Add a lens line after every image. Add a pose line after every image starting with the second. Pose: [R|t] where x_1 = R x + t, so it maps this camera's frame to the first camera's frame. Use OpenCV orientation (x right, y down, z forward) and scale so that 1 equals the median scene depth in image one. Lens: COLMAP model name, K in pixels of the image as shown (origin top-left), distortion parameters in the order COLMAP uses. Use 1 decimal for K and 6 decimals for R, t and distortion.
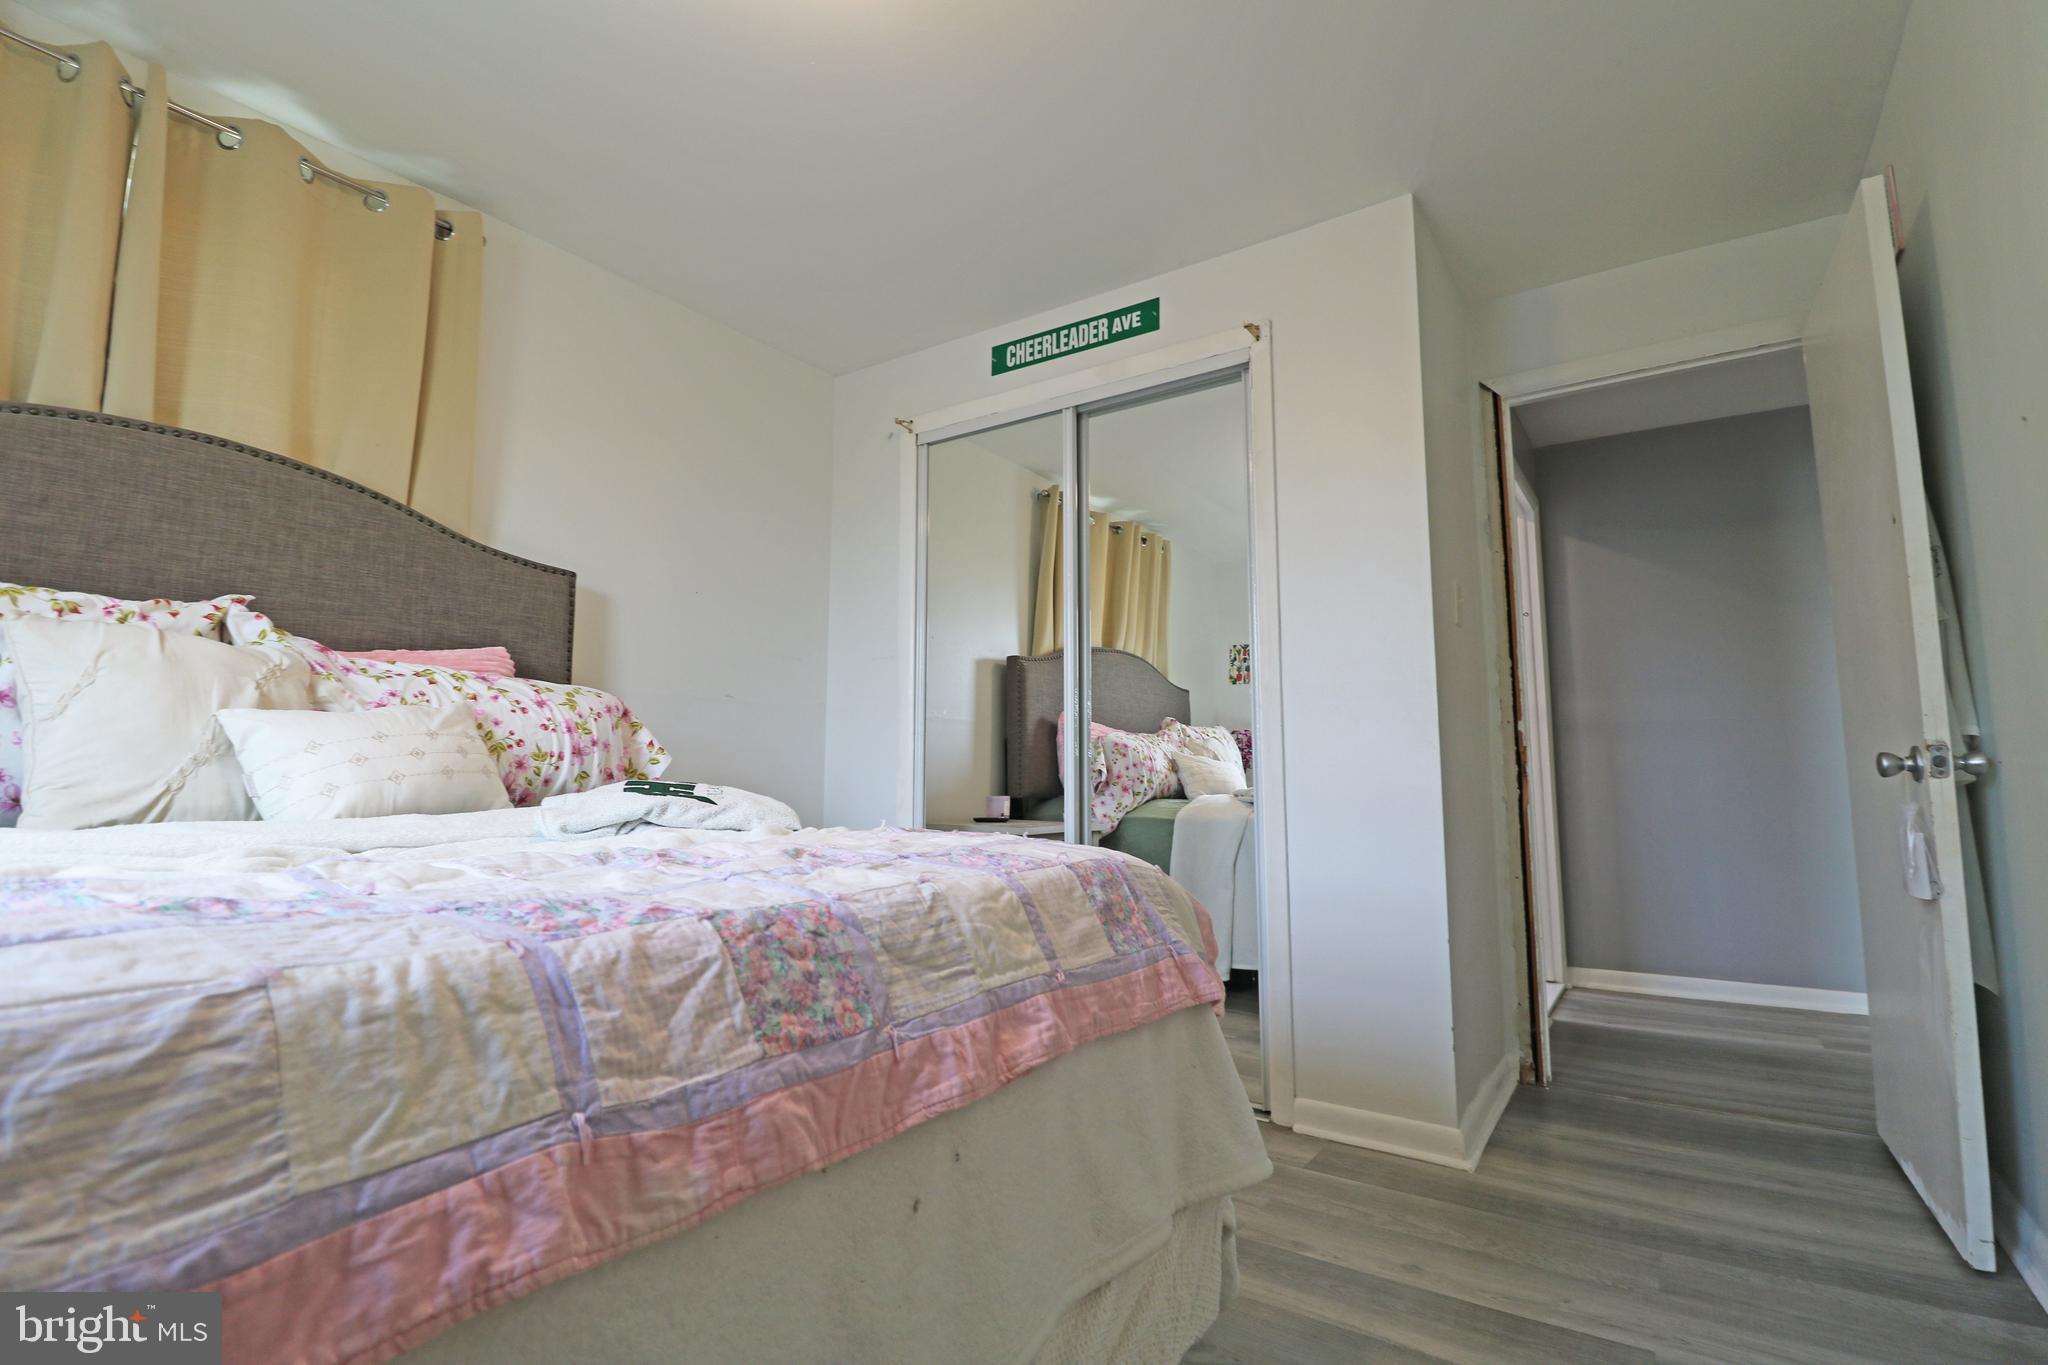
lens RADIAL K [[957.9, 0, 1028.8], [0, 957.9, 675.9], [0, 0, 1]] dist [0.000016, -0.000025]
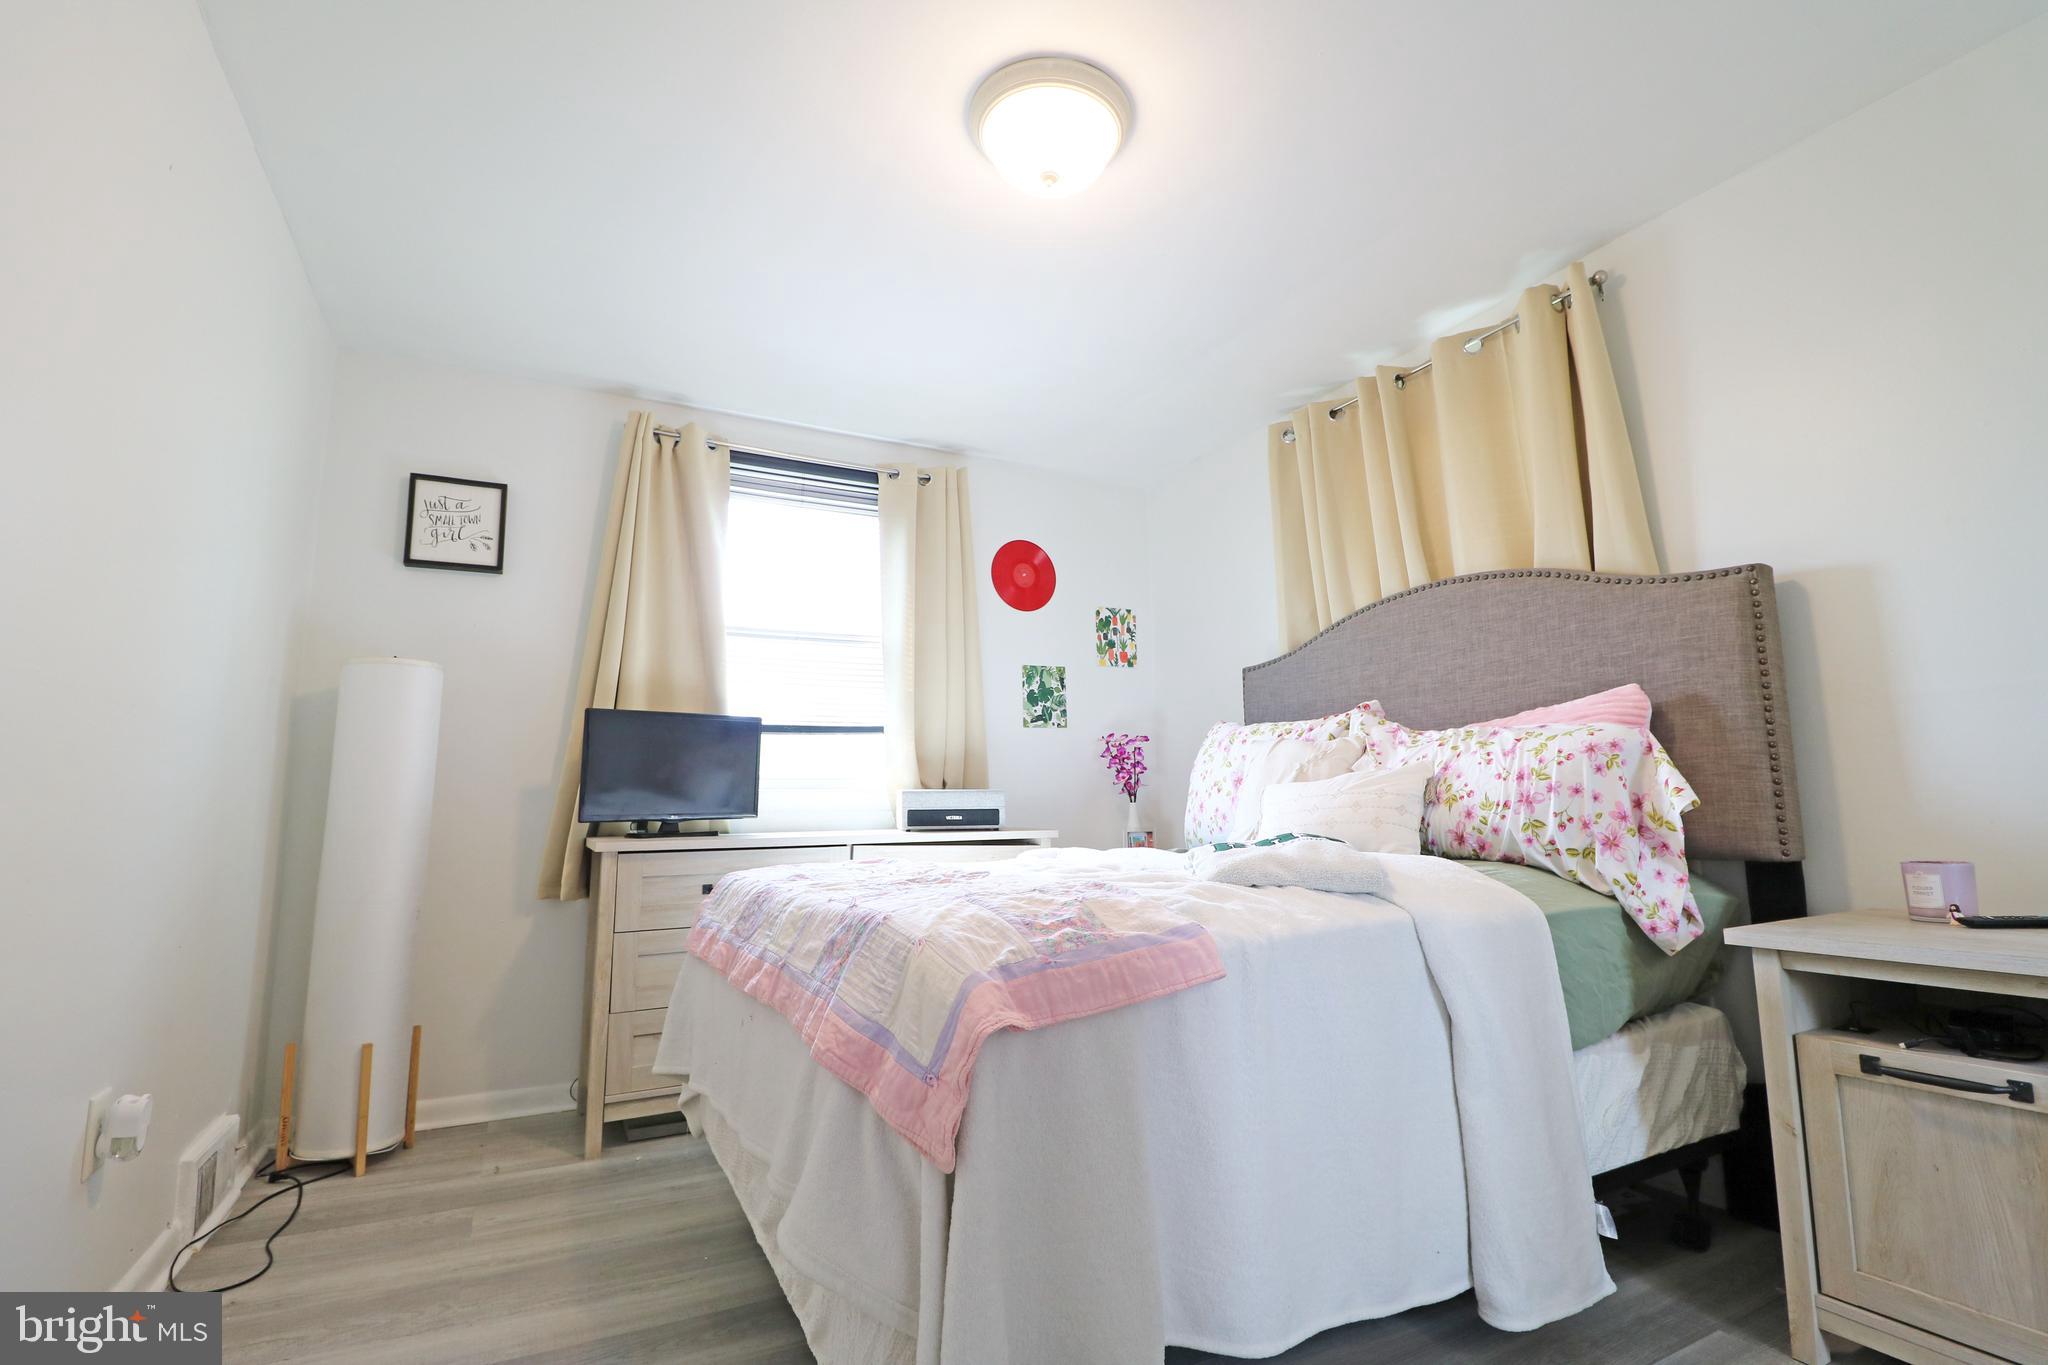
lens RADIAL K [[957.9, 0, 1024.9], [0, 957.9, 679.1], [0, 0, 1]] dist [0.000016, -0.000025]
pose [[-0.445478, -0.119245, -0.887316, 0.624332], [0.111122, 0.976062, -0.186961, 0.084349], [0.888370, -0.181887, -0.421564, 0.971792]]
